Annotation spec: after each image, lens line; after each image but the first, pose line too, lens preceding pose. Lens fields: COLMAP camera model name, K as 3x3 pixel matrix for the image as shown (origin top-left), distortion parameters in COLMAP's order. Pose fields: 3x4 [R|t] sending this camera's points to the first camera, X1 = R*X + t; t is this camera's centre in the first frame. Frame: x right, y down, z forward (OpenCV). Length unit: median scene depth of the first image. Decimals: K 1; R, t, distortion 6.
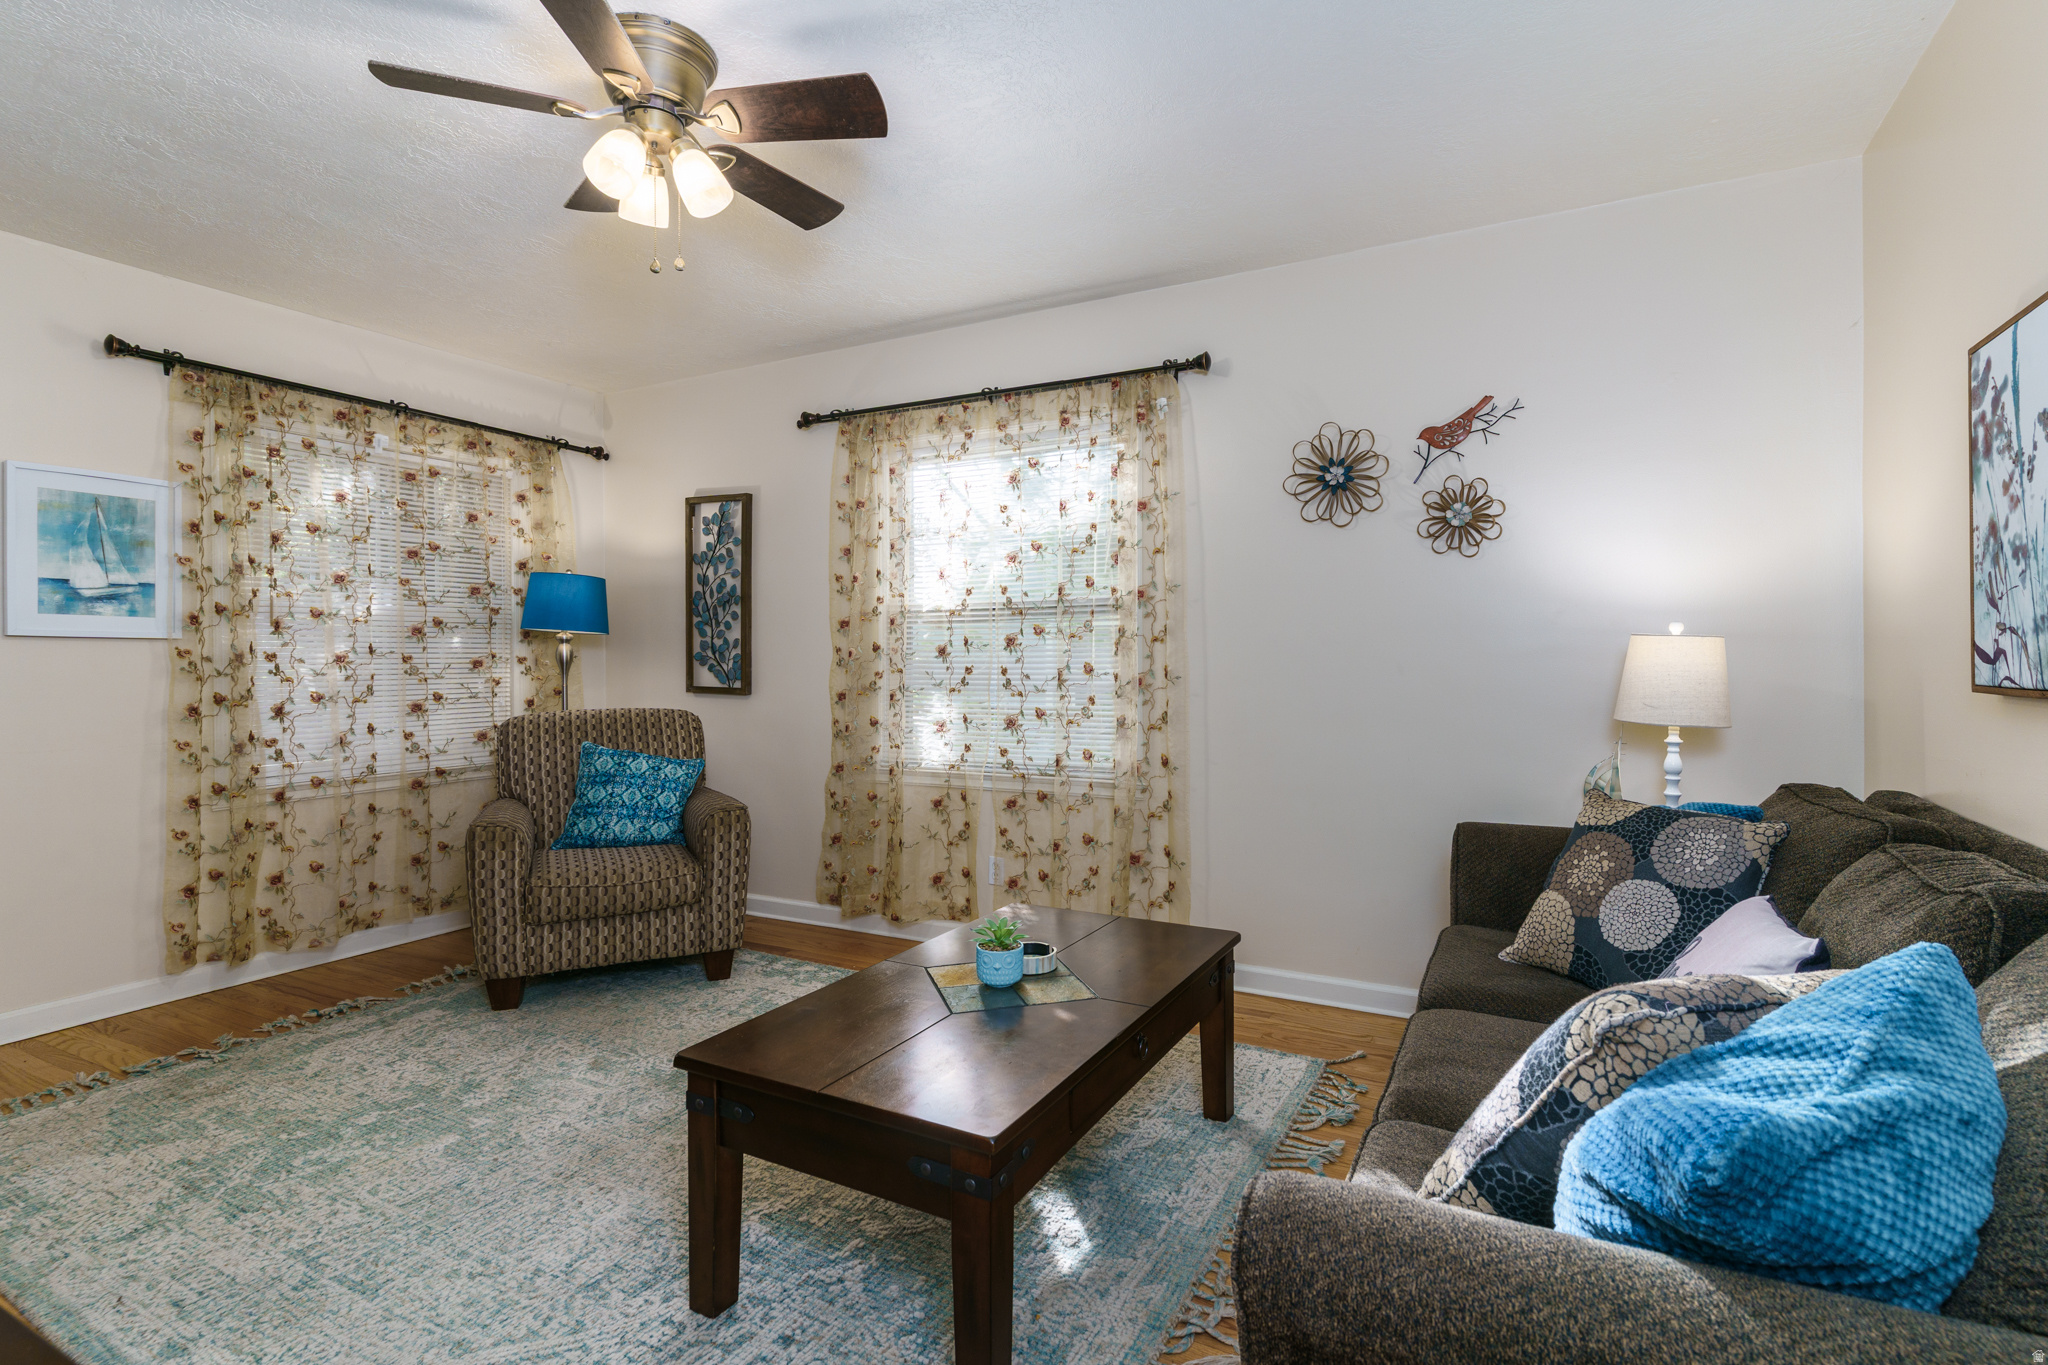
lens RADIAL K [[979.5, 0, 1024.2], [0, 979.5, 671.0], [0, 0, 1]] dist [0.004739, -0.000621]
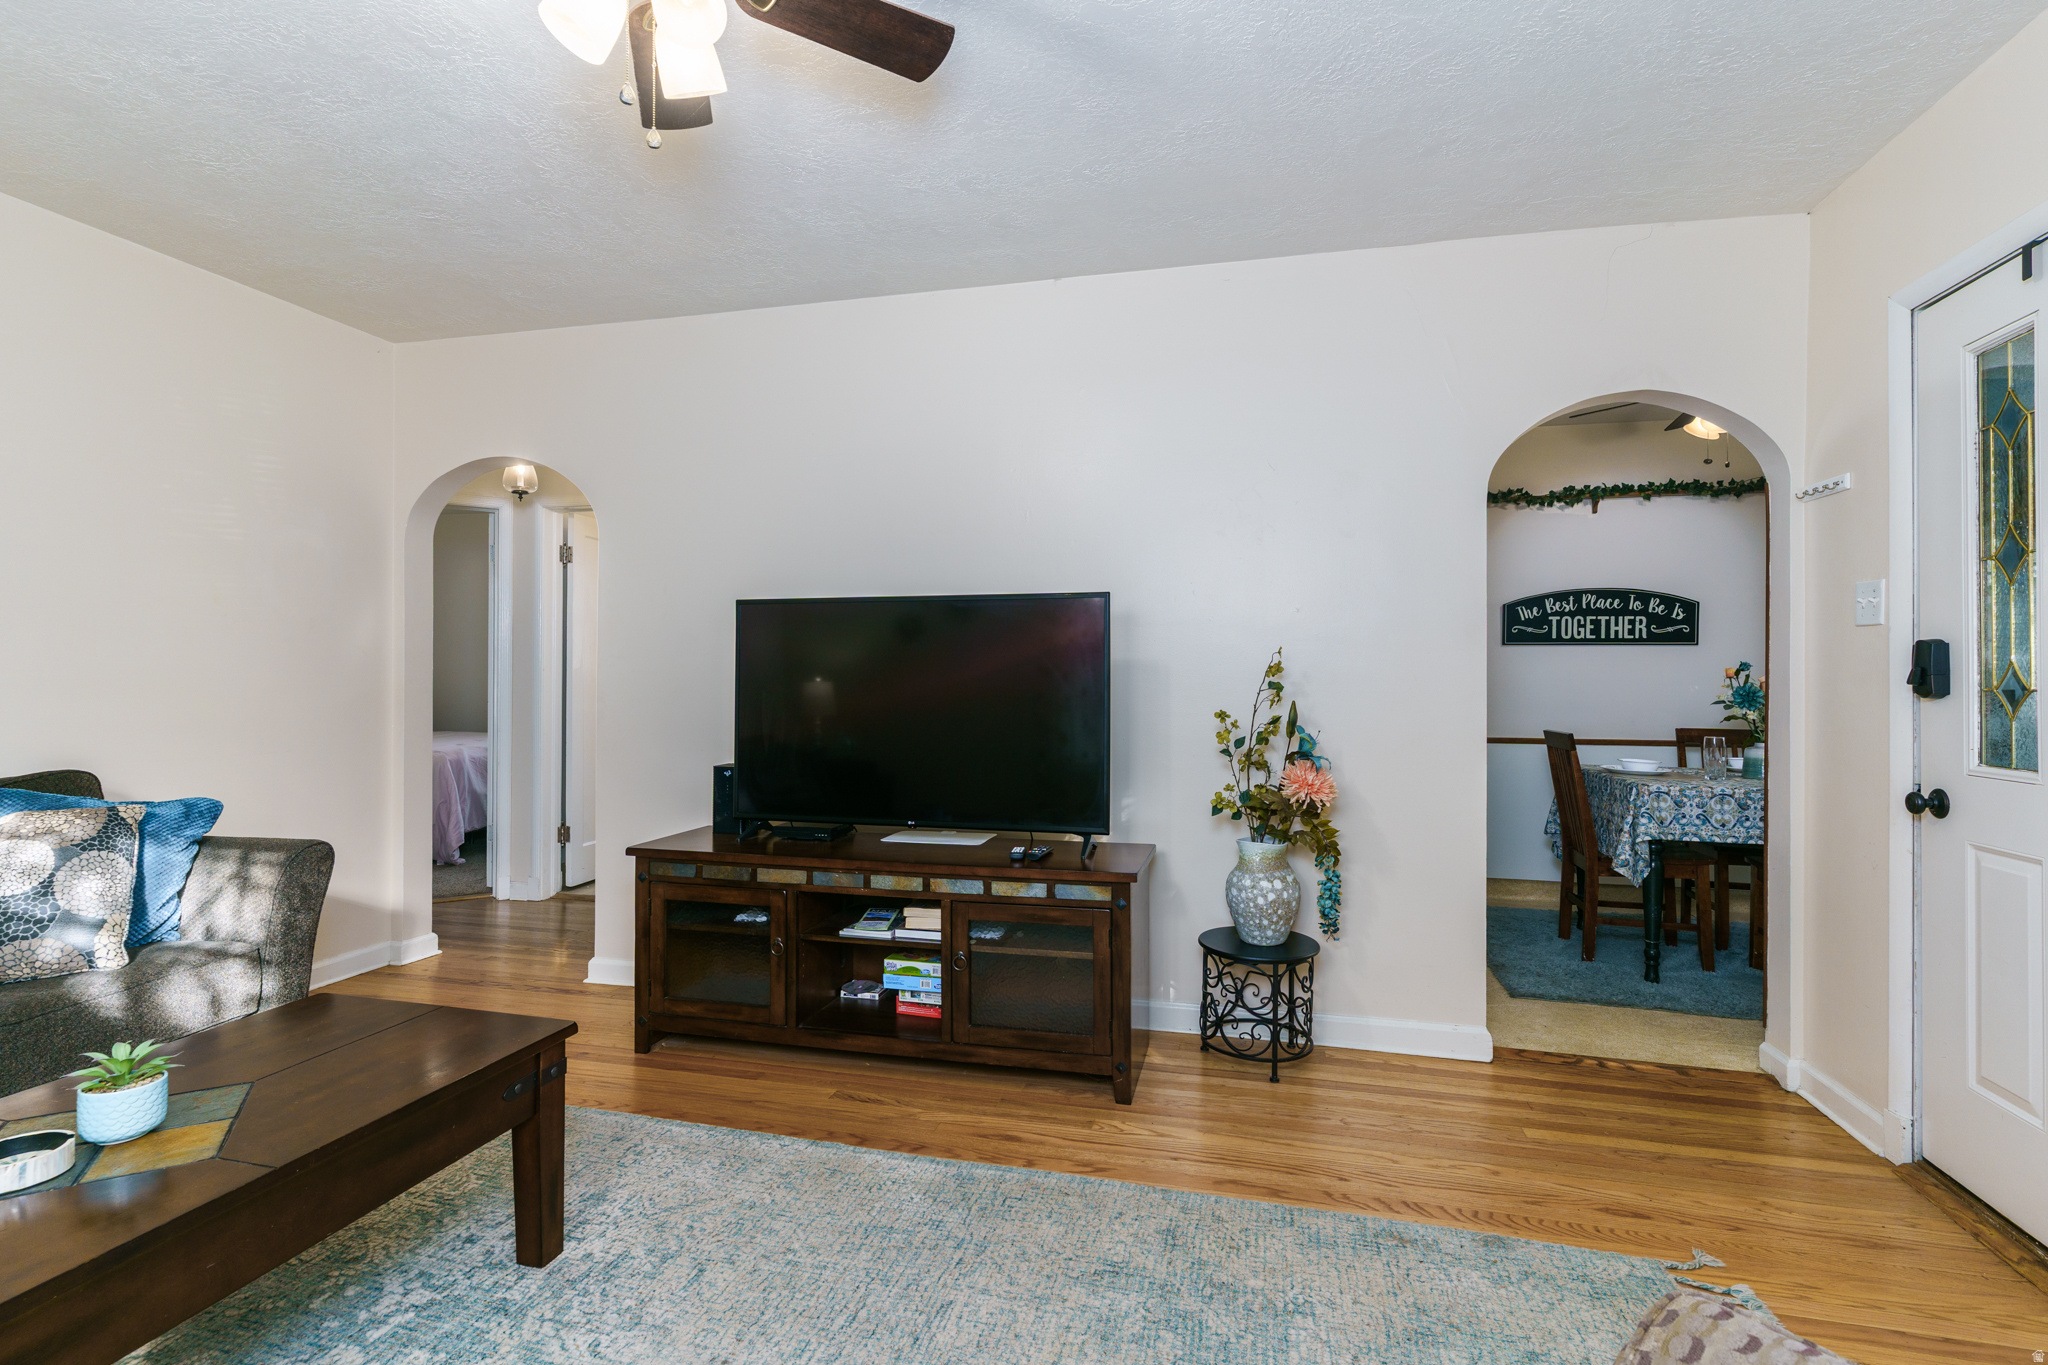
lens RADIAL K [[979.5, 0, 1024.2], [0, 979.5, 671.0], [0, 0, 1]] dist [0.004739, -0.000621]
pose [[-0.969488, 0.000486, -0.245140, -0.278883], [-0.002467, 0.999928, 0.011741, -0.015579], [0.245128, 0.011987, -0.969417, 1.070191]]
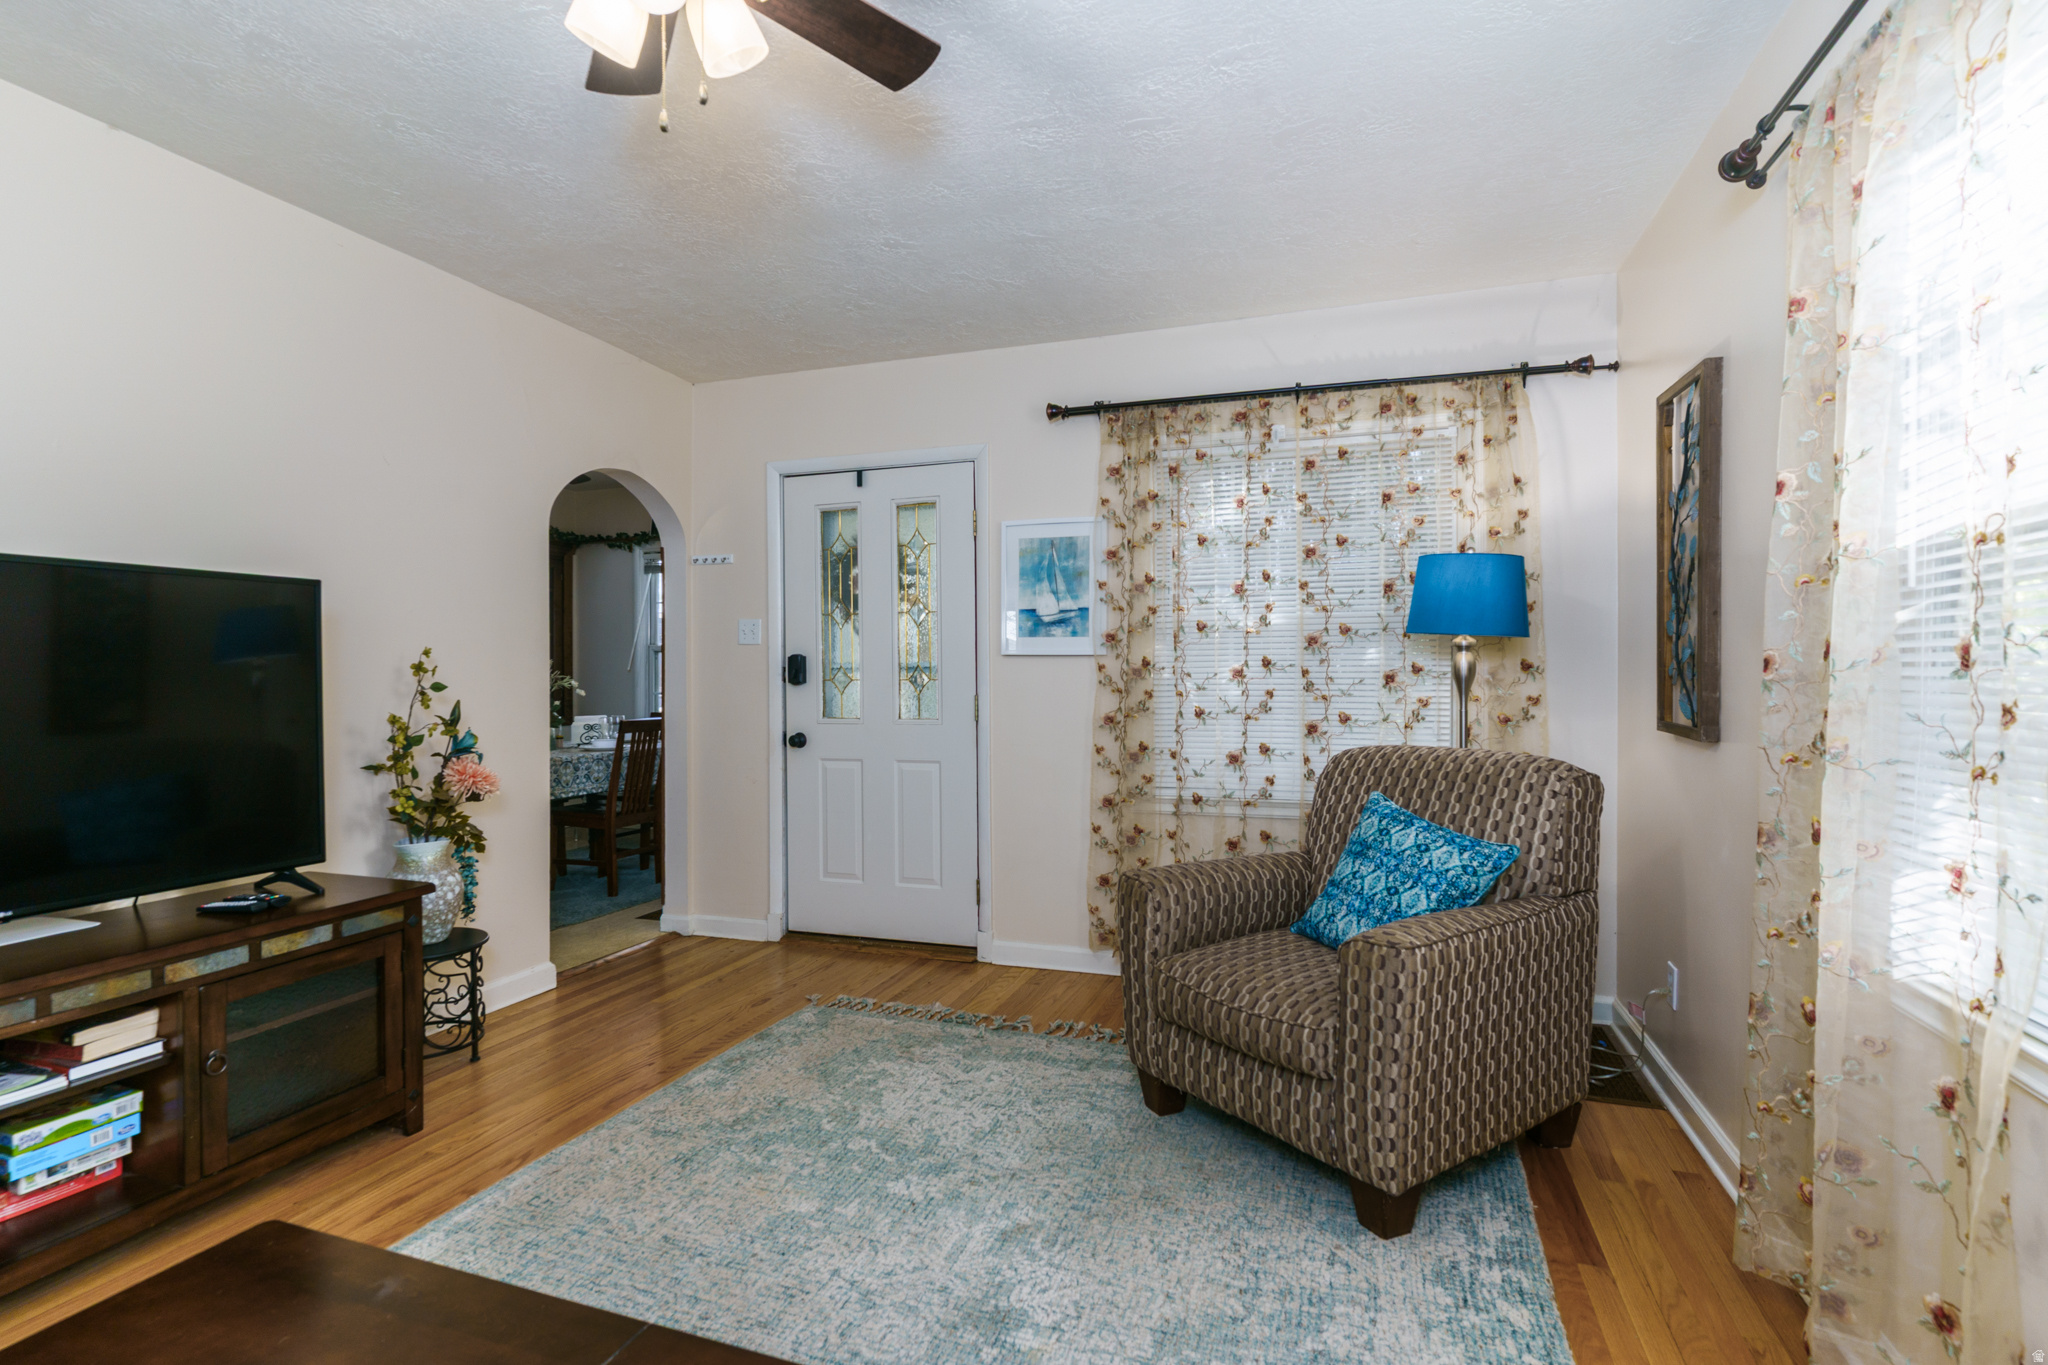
lens RADIAL K [[979.5, 0, 1024.2], [0, 979.5, 671.0], [0, 0, 1]] dist [0.004739, -0.000621]
pose [[0.158286, 0.002139, -0.987391, 0.221749], [-0.011433, 0.999935, 0.000333, -0.012752], [0.987327, 0.011236, 0.158300, 0.687623]]
